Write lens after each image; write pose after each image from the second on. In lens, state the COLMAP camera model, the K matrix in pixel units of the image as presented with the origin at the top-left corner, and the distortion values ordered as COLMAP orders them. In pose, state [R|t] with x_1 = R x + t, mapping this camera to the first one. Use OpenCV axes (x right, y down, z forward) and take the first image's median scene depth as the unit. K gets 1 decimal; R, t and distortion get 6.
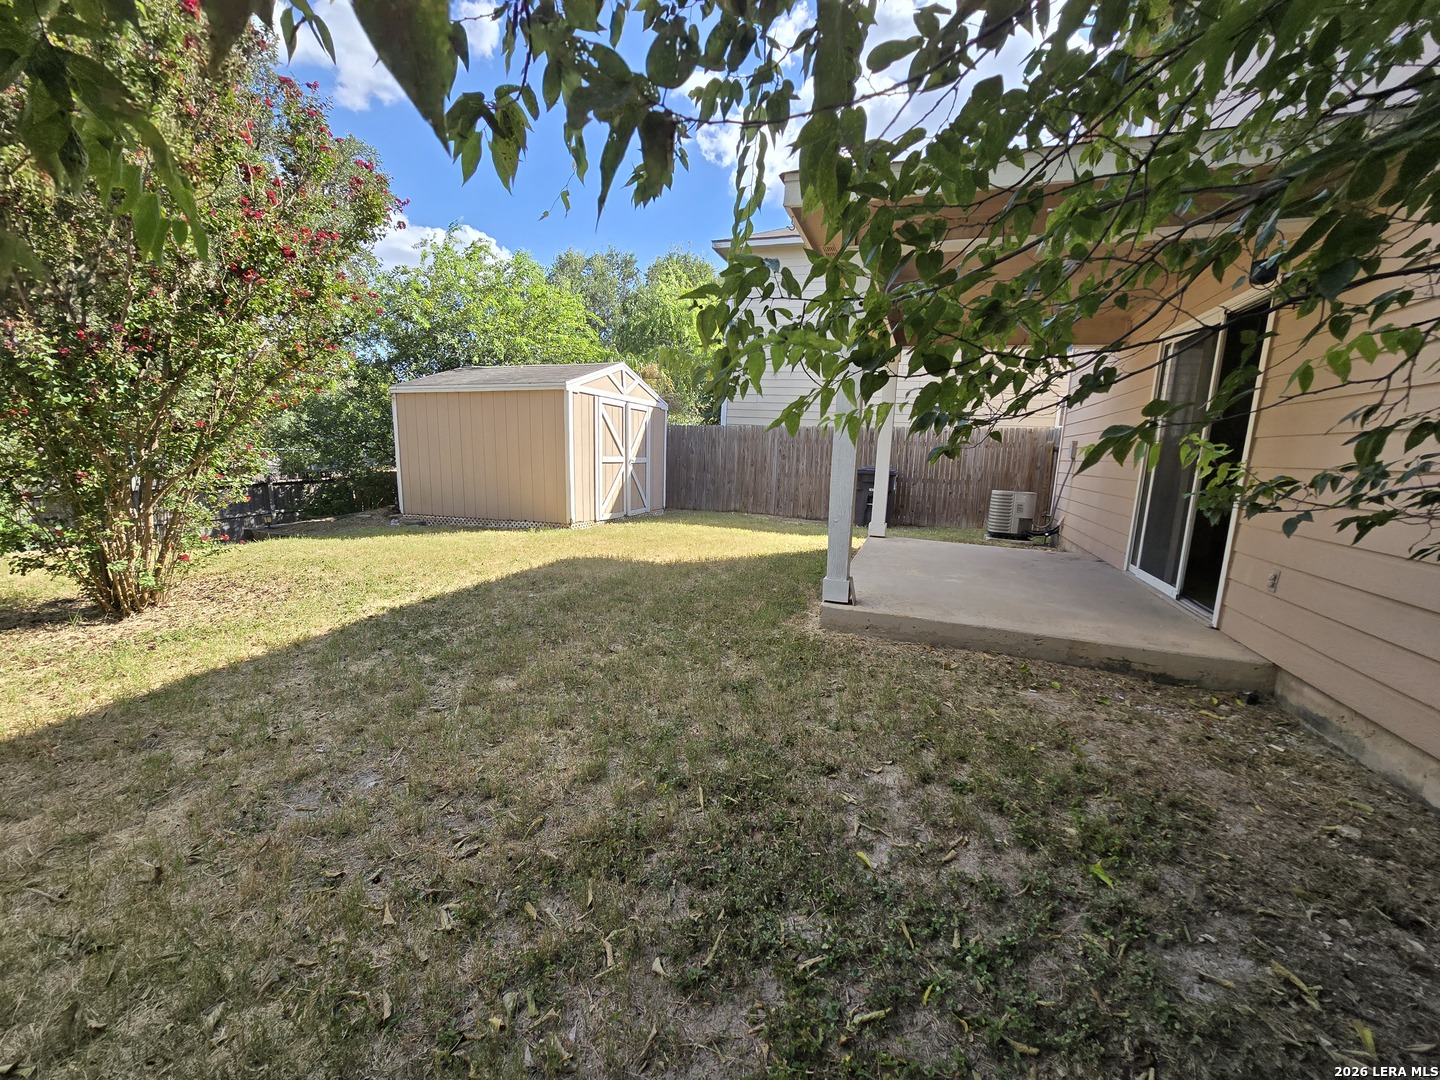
lens RADIAL K [[590.4, 0, 720.0], [0, 590.4, 540.0], [0, 0, 1]] dist [-0.001629, -0.000125]
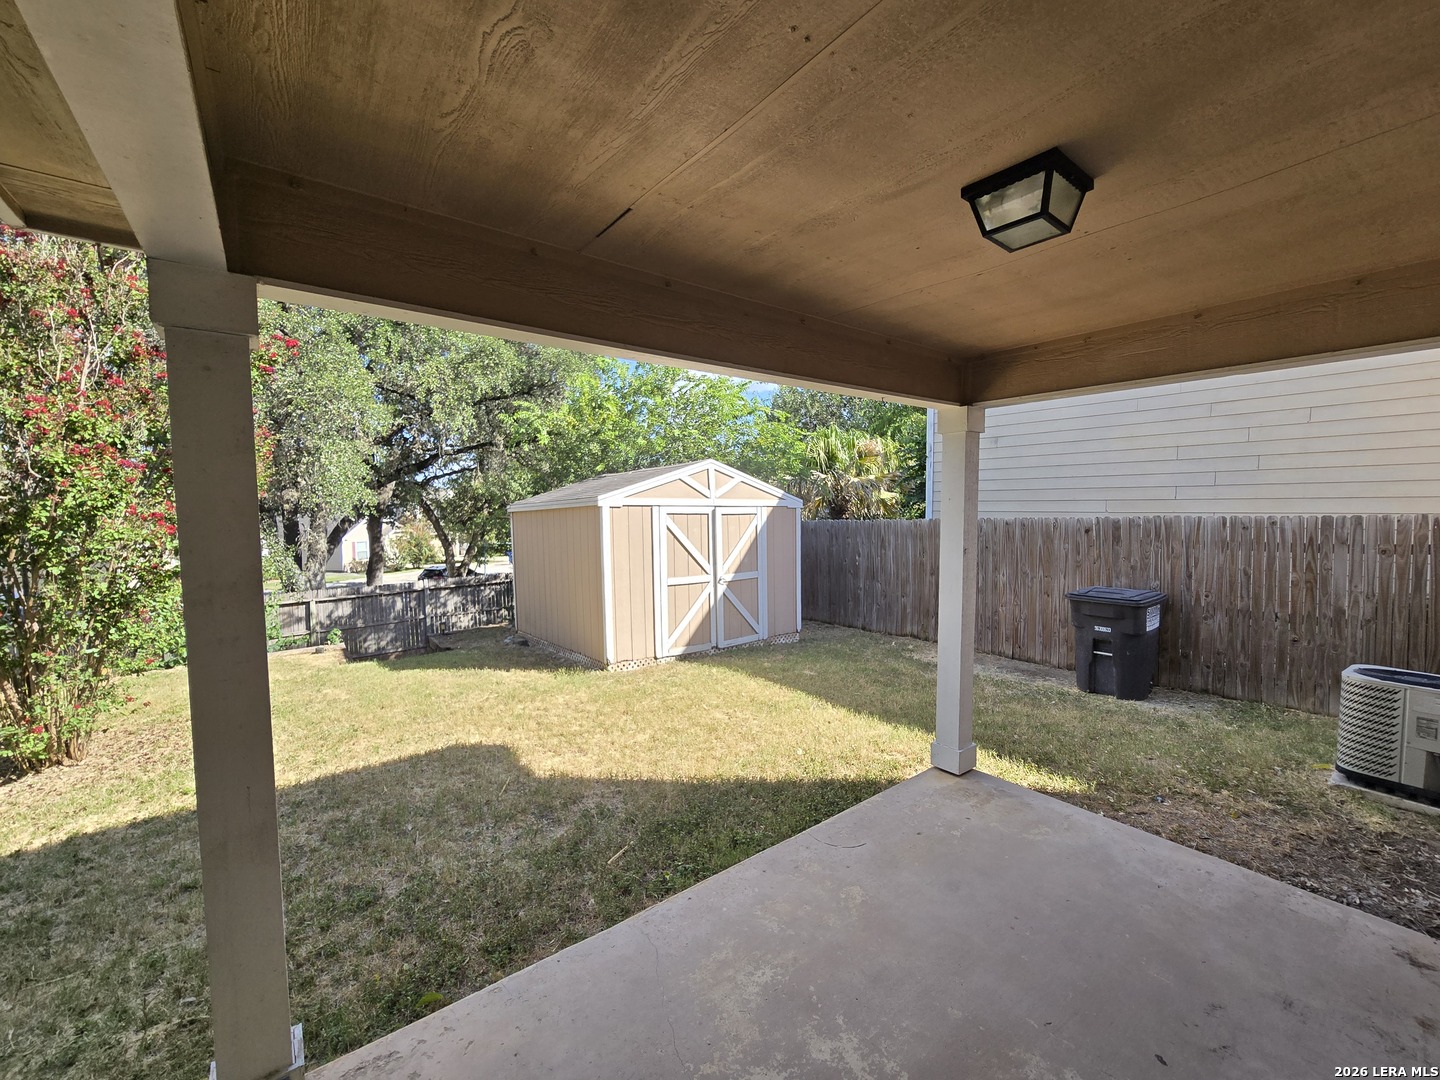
lens RADIAL K [[590.4, 0, 720.0], [0, 590.4, 540.0], [0, 0, 1]] dist [-0.001629, -0.000125]
pose [[0.837885, -0.022843, -0.545369, 0.292421], [-0.039871, 0.993894, -0.102886, -0.108195], [0.544389, 0.107951, 0.831858, 0.343936]]
